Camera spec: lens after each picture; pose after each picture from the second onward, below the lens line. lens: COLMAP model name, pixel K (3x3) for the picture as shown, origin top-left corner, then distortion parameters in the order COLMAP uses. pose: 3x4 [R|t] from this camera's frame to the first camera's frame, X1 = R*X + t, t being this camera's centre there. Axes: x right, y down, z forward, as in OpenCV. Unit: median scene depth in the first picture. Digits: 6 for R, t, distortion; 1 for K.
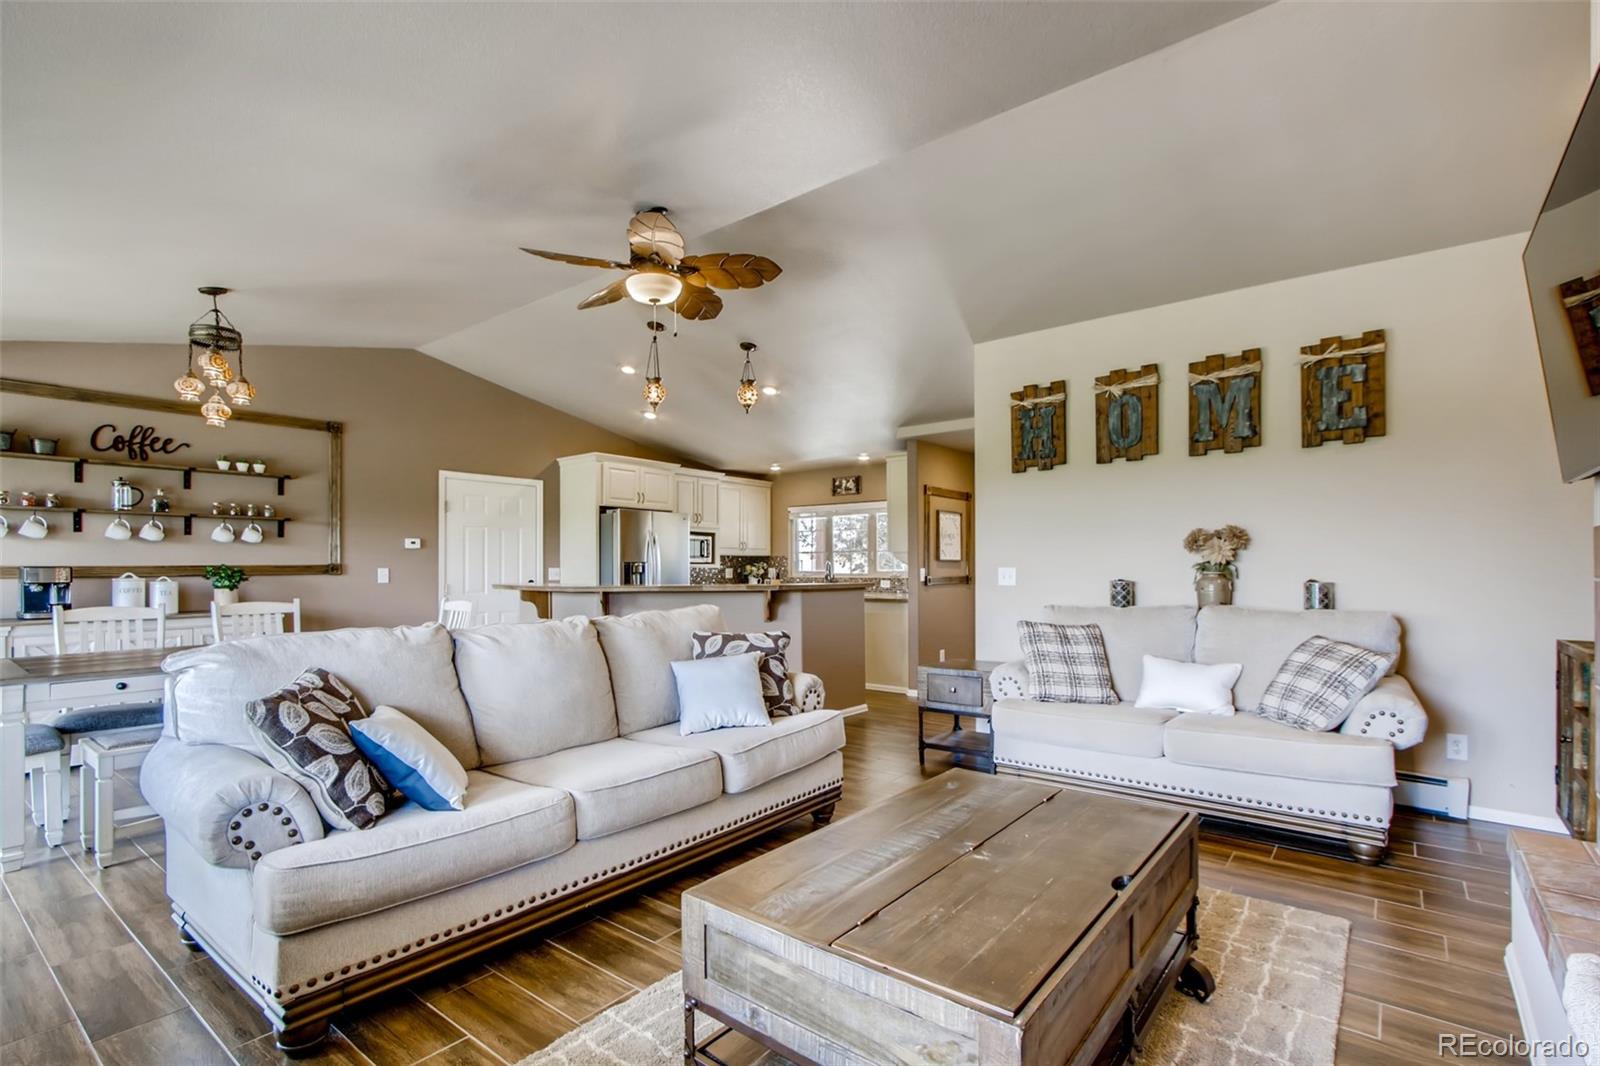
lens RADIAL K [[750.4, 0, 804.3], [0, 750.4, 566.0], [0, 0, 1]] dist [0.008707, -0.000116]
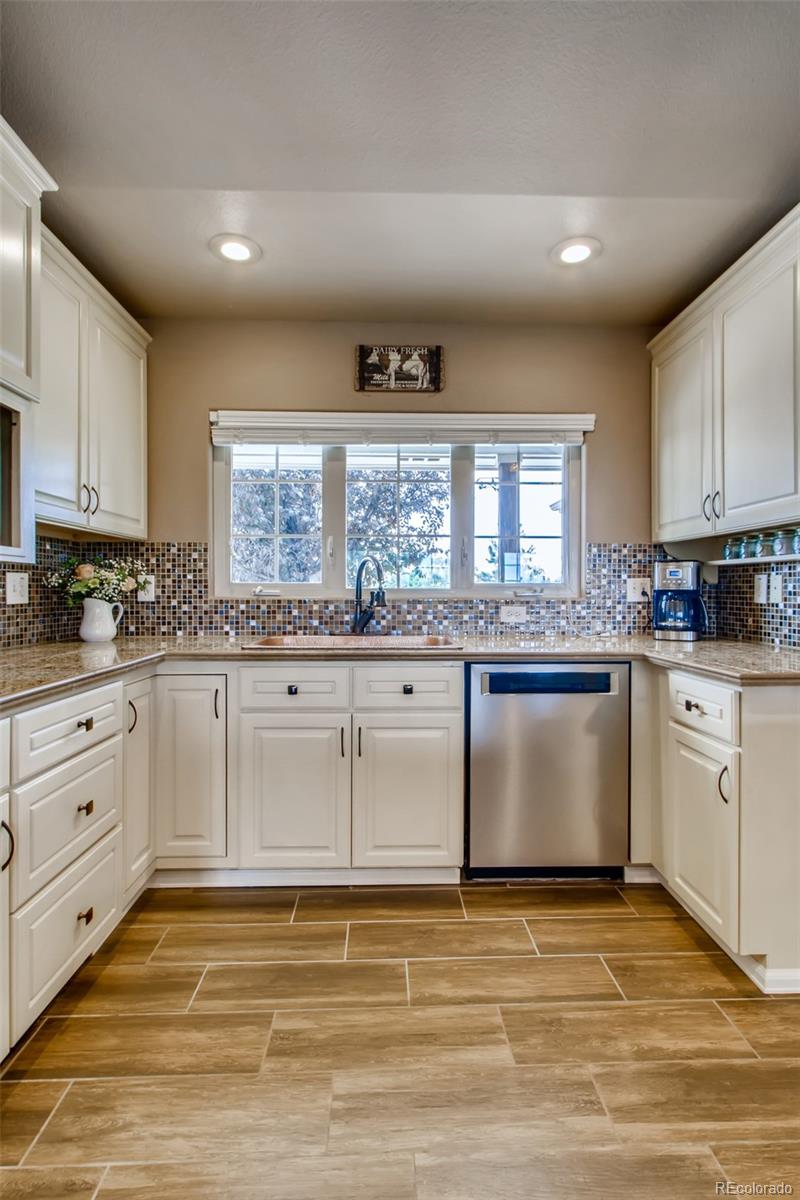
lens RADIAL K [[570.1, 0, 399.2], [0, 570.1, 593.1], [0, 0, 1]] dist [0.002819, 0.000006]
pose [[0.771440, -0.000527, 0.636302, -0.236949], [-0.005185, 0.999961, 0.007114, 0.017015], [-0.636281, -0.008787, 0.771407, 1.333255]]
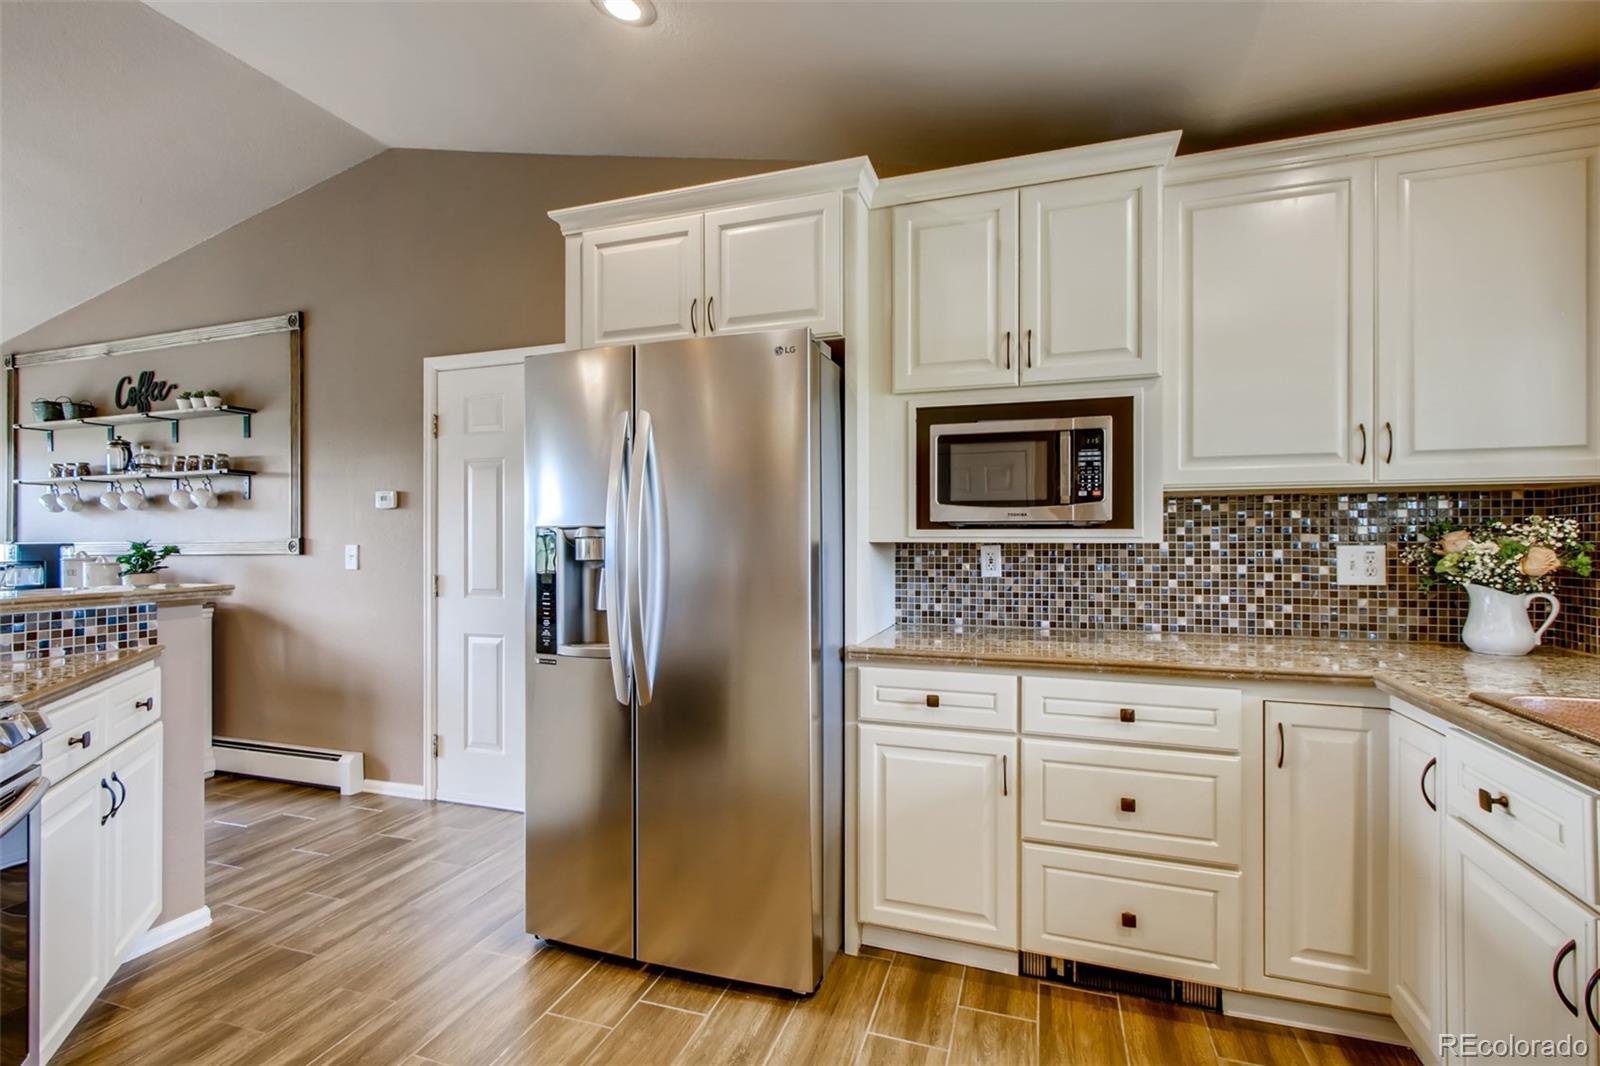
lens RADIAL K [[729.5, 0, 803.1], [0, 729.5, 537.7], [0, 0, 1]] dist [0.004036, -0.000529]
pose [[0.331040, -0.002491, -0.943613, 0.111650], [0.005821, 0.999983, -0.000597, 0.000131], [0.943599, -0.005295, 0.331049, 1.395867]]
